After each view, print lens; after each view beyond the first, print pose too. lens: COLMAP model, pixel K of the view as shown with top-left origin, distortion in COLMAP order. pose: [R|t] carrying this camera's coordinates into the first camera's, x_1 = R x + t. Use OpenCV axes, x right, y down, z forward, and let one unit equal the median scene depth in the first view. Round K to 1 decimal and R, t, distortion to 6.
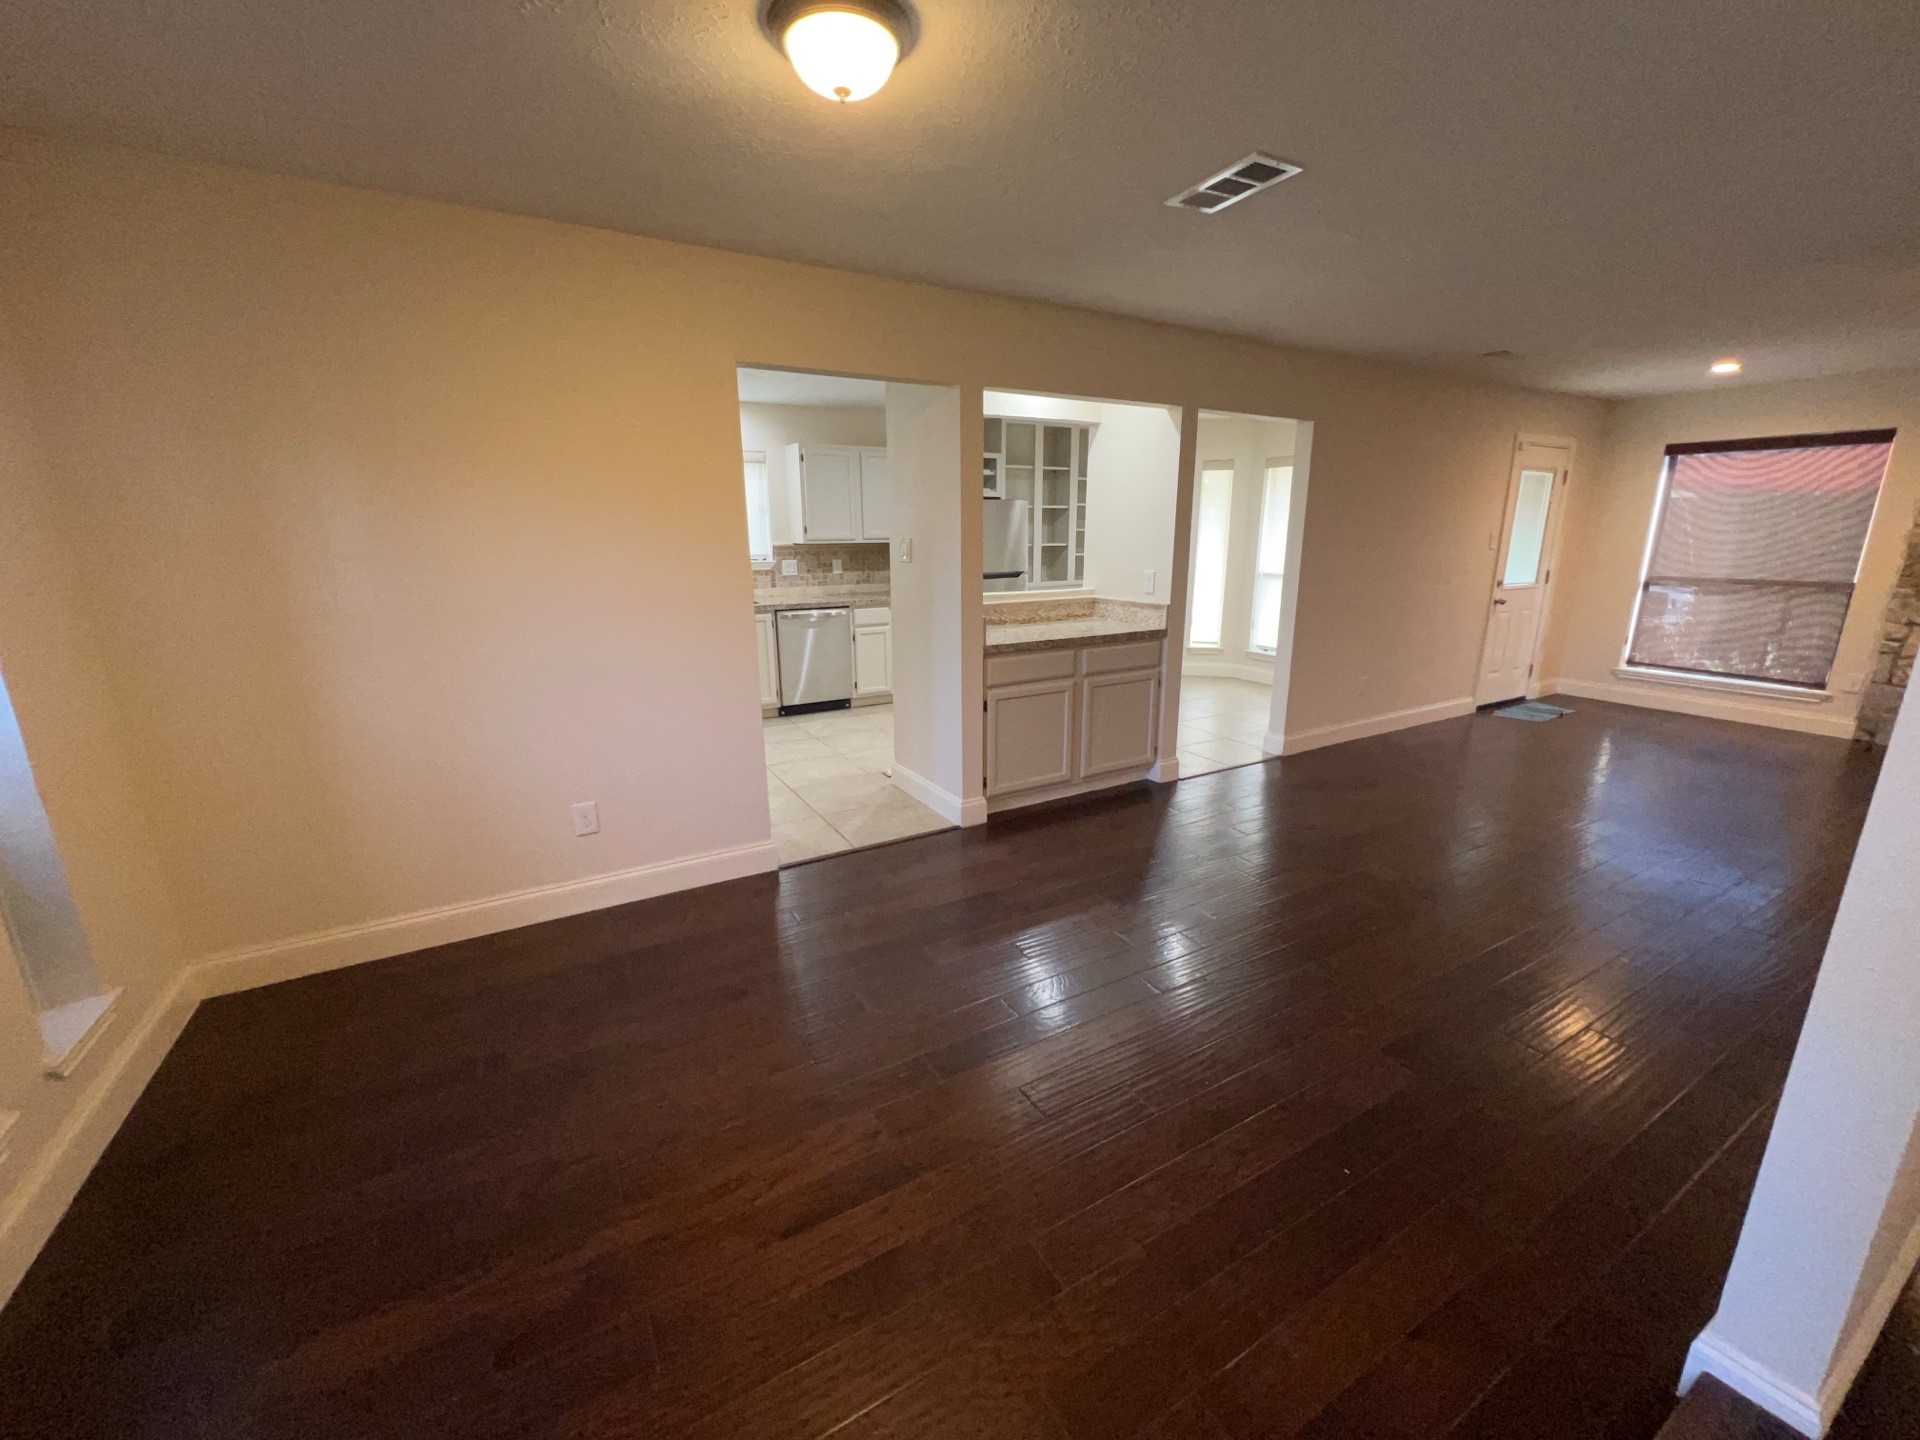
lens RADIAL K [[766.0, 0, 965.5], [0, 766.0, 722.5], [0, 0, 1]] dist [0.001487, -0.000359]
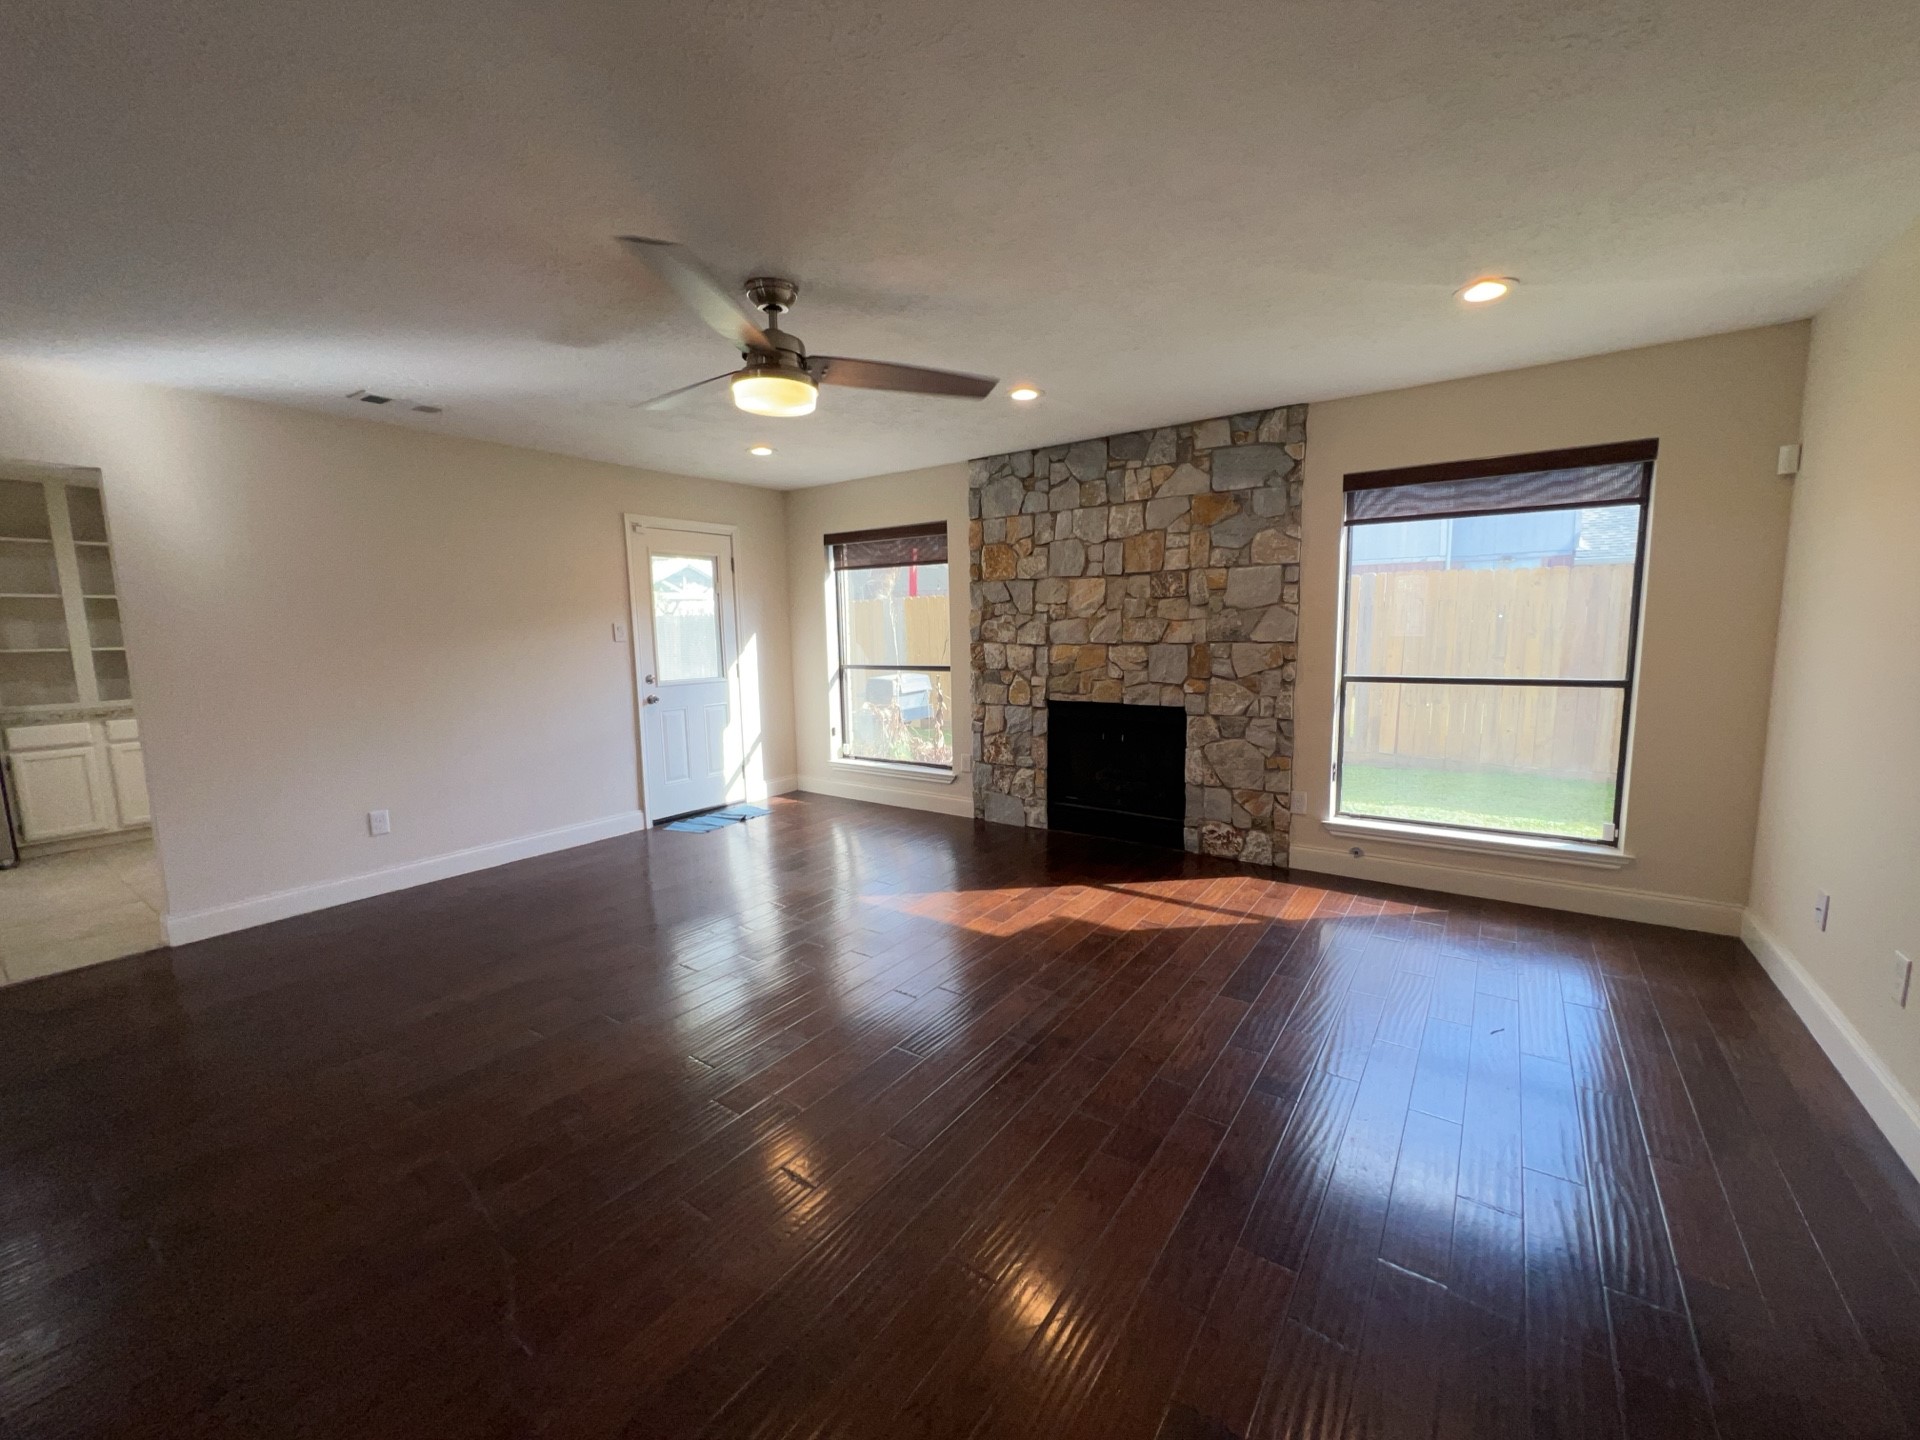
lens RADIAL K [[766.0, 0, 961.9], [0, 766.0, 721.8], [0, 0, 1]] dist [0.001487, -0.000359]
pose [[0.909262, -0.065052, 0.411110, 0.739762], [0.117506, 0.987652, -0.103609, -0.000706], [-0.399294, 0.142516, 0.905678, 0.074528]]
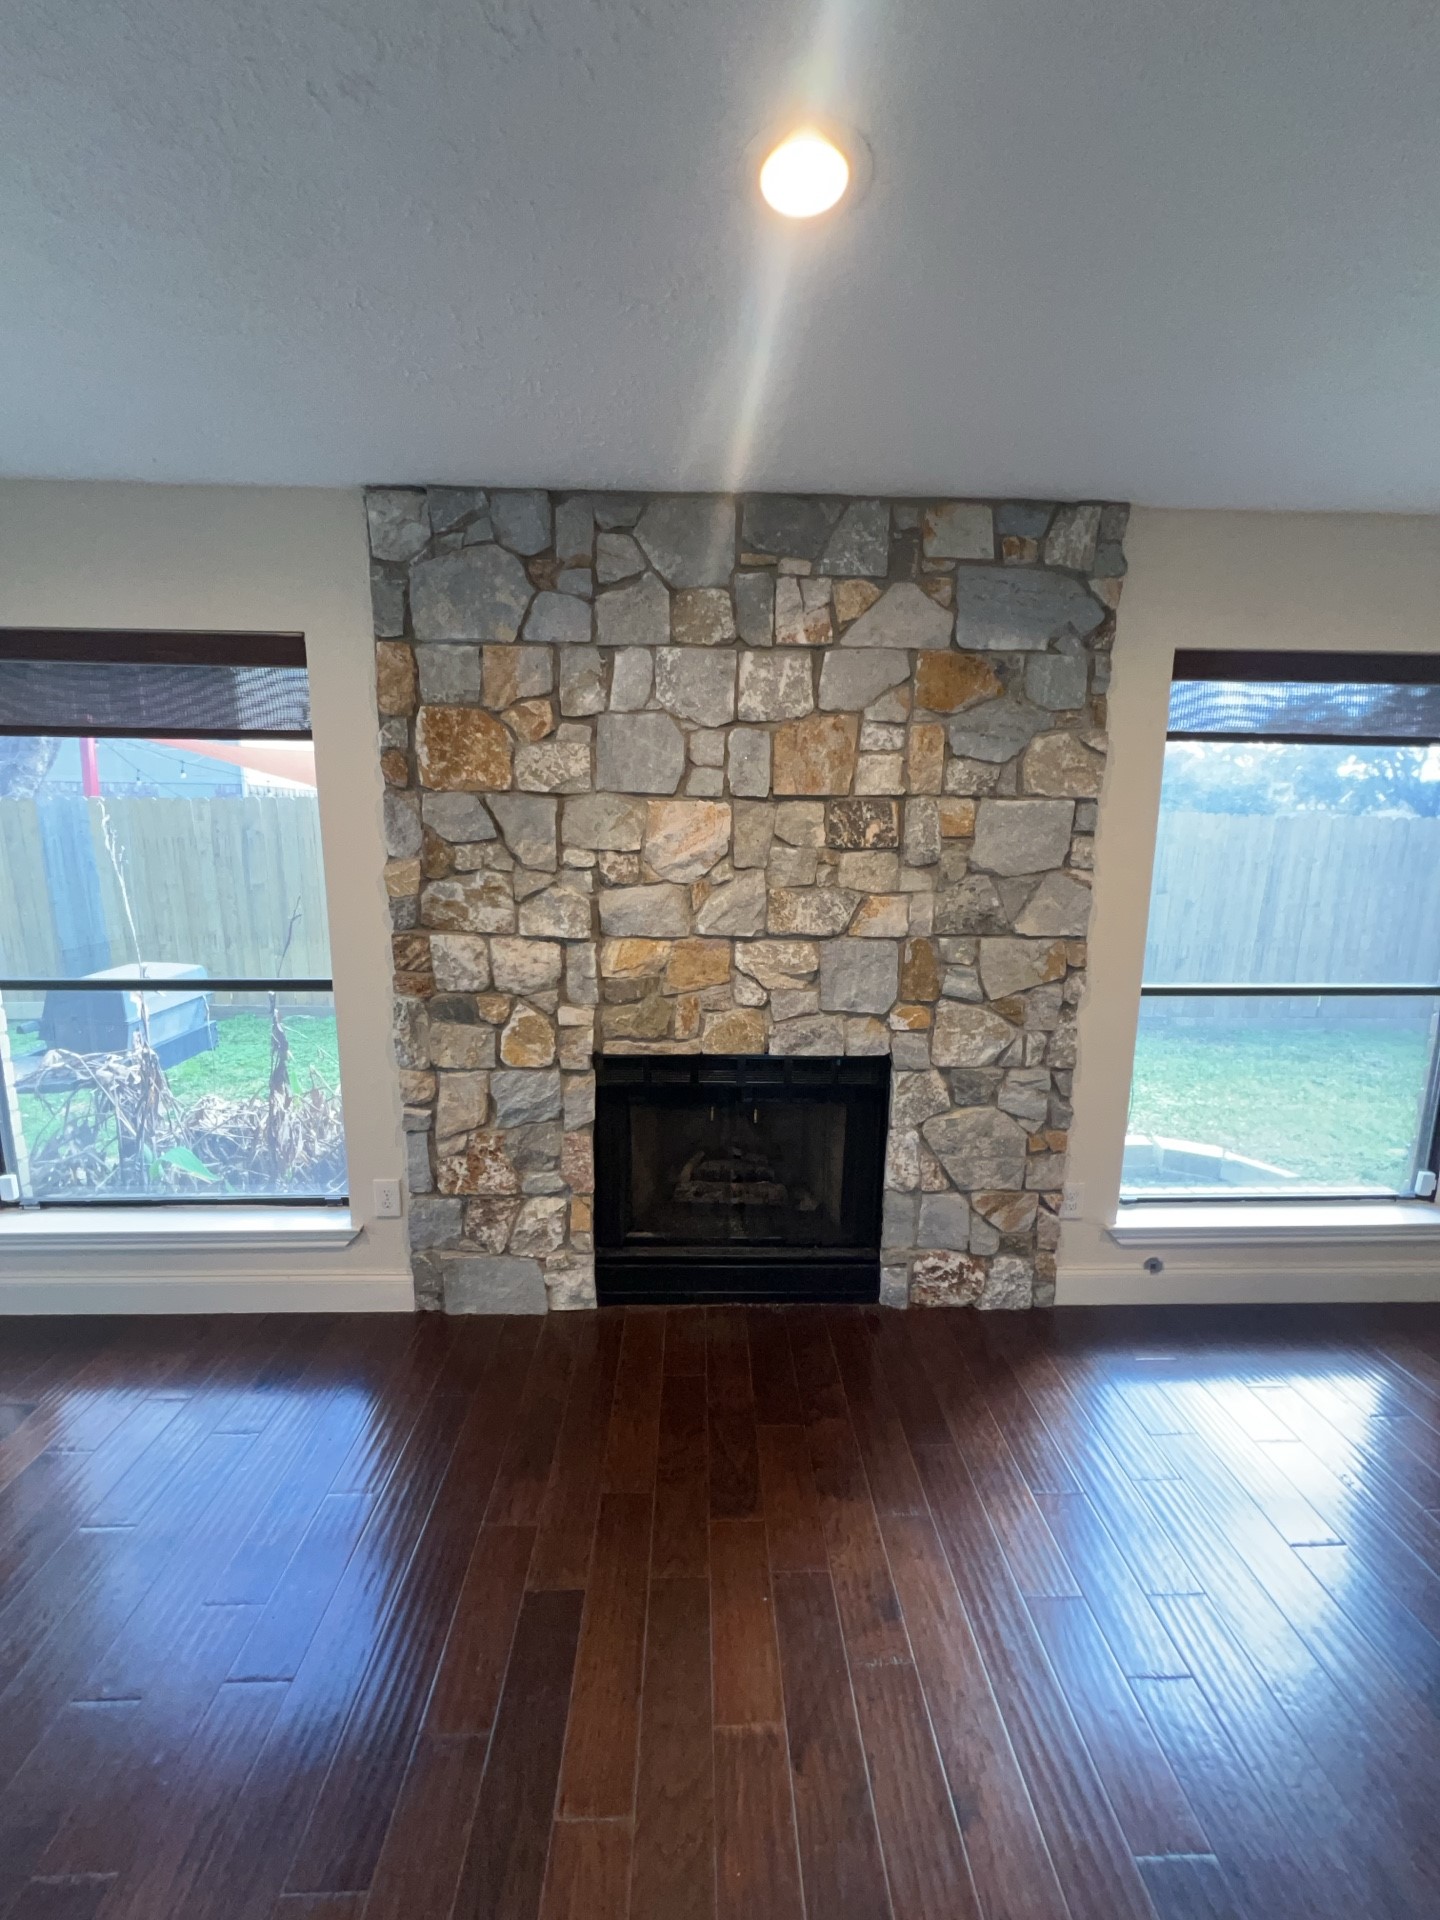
lens RADIAL K [[766.0, 0, 723.9], [0, 766.0, 963.3], [0, 0, 1]] dist [0.001487, -0.000359]
pose [[0.477319, -0.137731, 0.867869, 0.879266], [0.205526, 0.977744, 0.042131, -0.165160], [-0.854357, 0.158260, 0.495003, 0.583637]]
